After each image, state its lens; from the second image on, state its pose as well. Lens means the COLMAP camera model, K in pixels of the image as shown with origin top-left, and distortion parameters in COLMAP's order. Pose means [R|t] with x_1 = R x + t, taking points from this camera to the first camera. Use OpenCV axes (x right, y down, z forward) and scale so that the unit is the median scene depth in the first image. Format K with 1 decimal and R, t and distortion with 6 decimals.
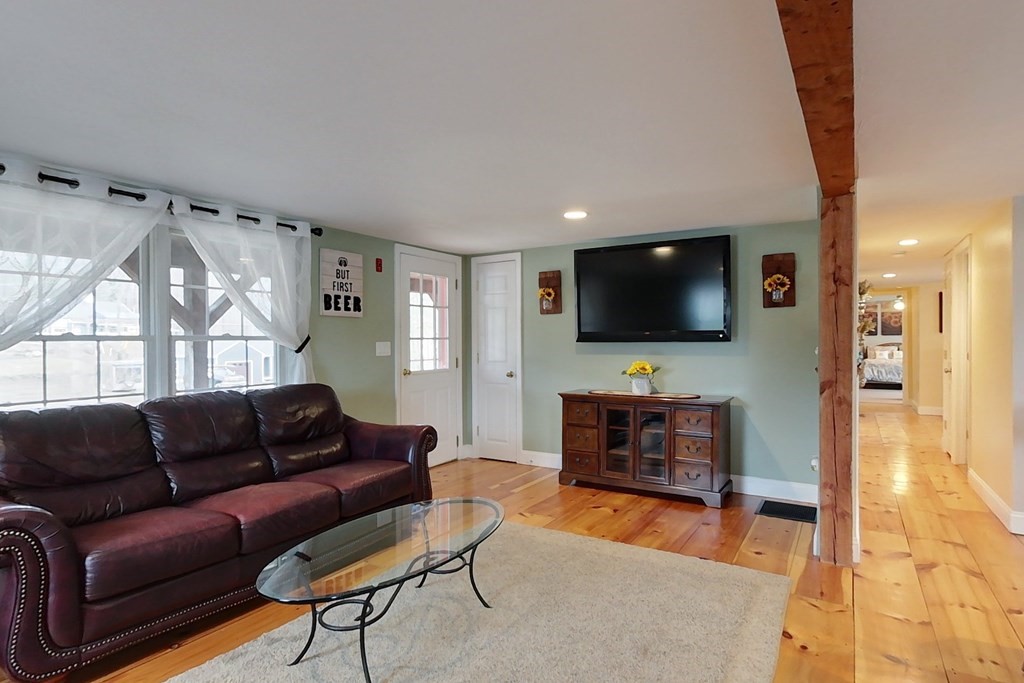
lens RADIAL K [[555.9, 0, 514.4], [0, 555.9, 342.5], [0, 0, 1]] dist [-0.004175, 0.002319]
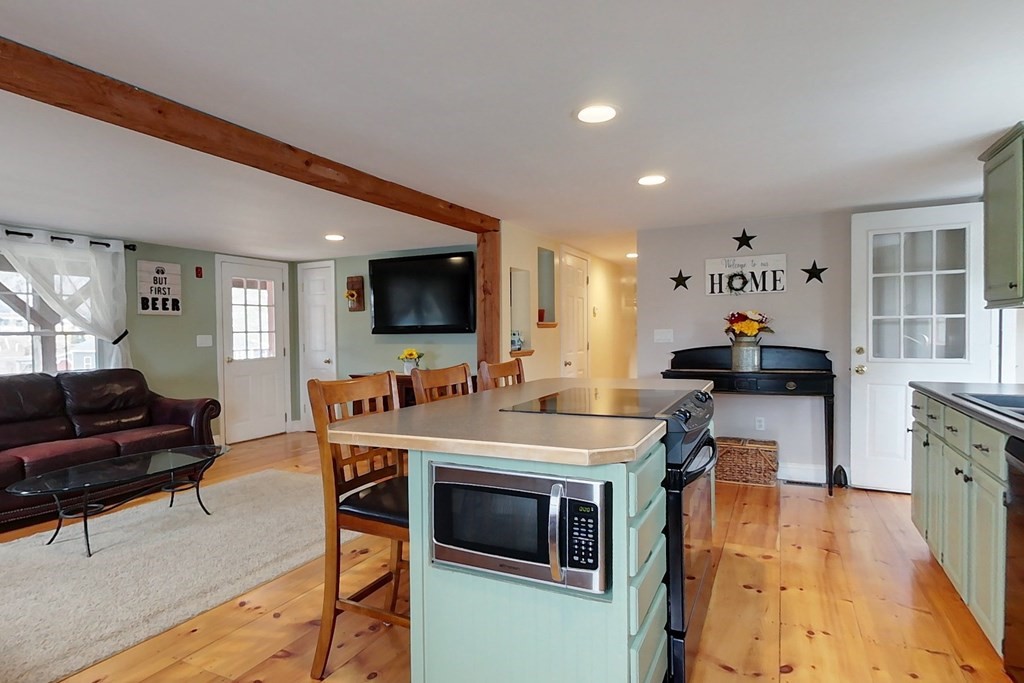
lens RADIAL K [[555.9, 0, 515.3], [0, 555.9, 344.1], [0, 0, 1]] dist [-0.004175, 0.002319]
pose [[0.995115, -0.008257, 0.098376, 0.354391], [0.006436, 0.999802, 0.018813, 0.000109], [-0.098512, -0.018088, 0.994971, -0.308514]]
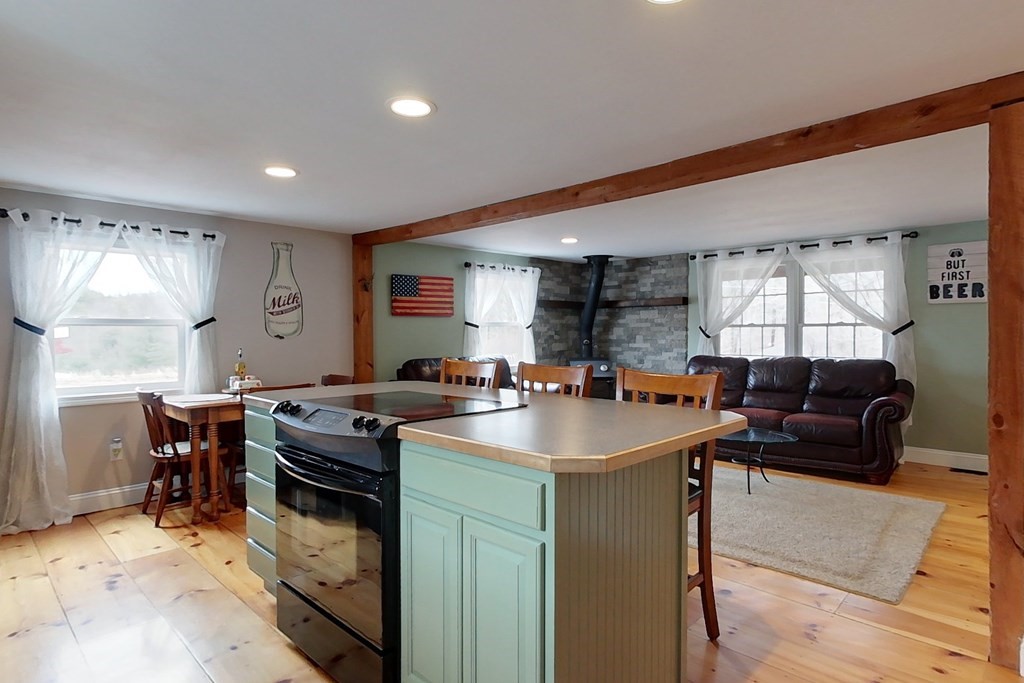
lens RADIAL K [[555.9, 0, 509.5], [0, 555.9, 341.2], [0, 0, 1]] dist [-0.004175, 0.002319]
pose [[-0.229274, 0.026530, -0.973000, 0.950931], [0.007003, 0.999648, 0.025606, -0.006533], [0.973337, -0.000943, -0.229379, 0.399373]]
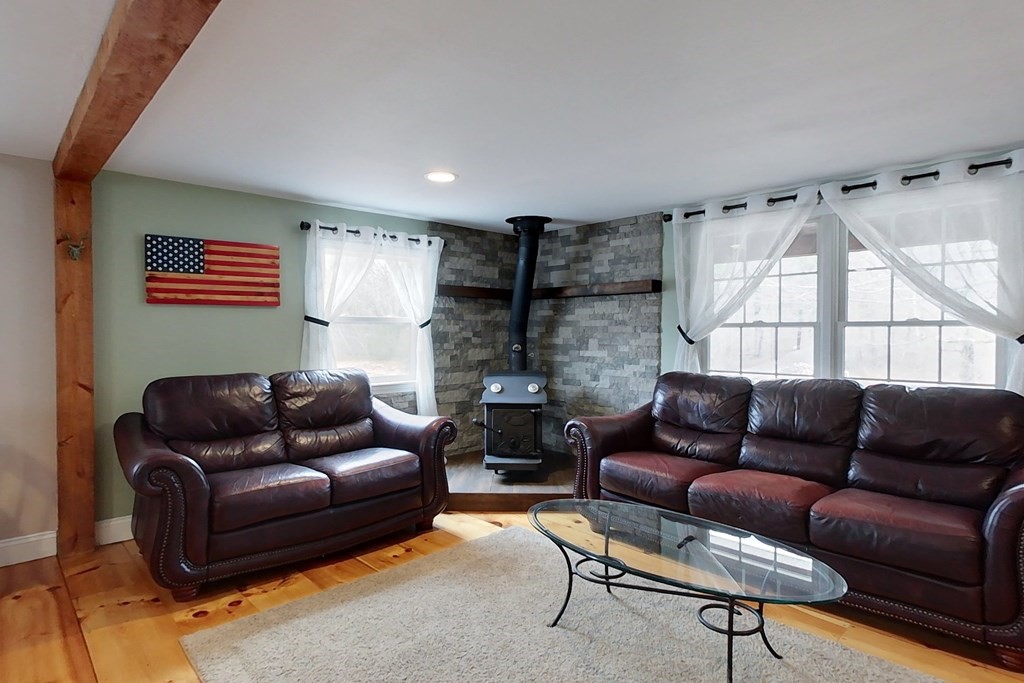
lens RADIAL K [[555.9, 0, 511.6], [0, 555.9, 340.7], [0, 0, 1]] dist [-0.004175, 0.002319]
pose [[-0.263014, 0.022788, -0.964523, 0.388718], [0.000124, 0.999722, 0.023586, -0.001335], [0.964792, 0.006084, -0.262944, 0.526728]]
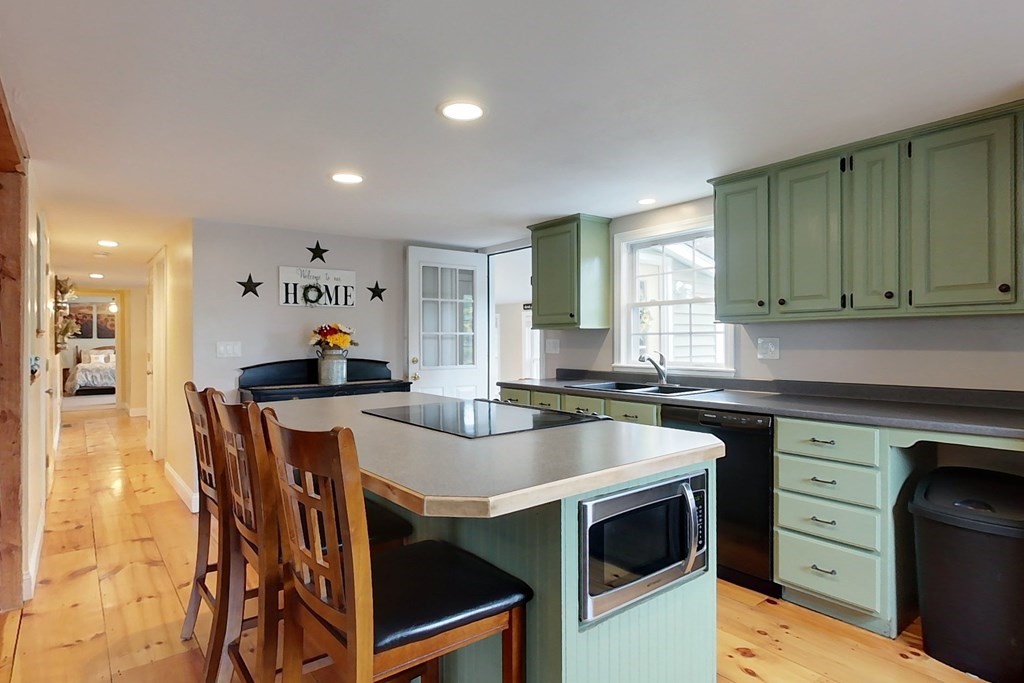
lens RADIAL K [[555.9, 0, 514.6], [0, 555.9, 341.7], [0, 0, 1]] dist [-0.004175, 0.002319]
pose [[0.344465, 0.002980, 0.938795, 0.043208], [0.003743, 0.999983, -0.004548, -0.000097], [-0.938792, 0.005081, 0.344448, -0.010771]]
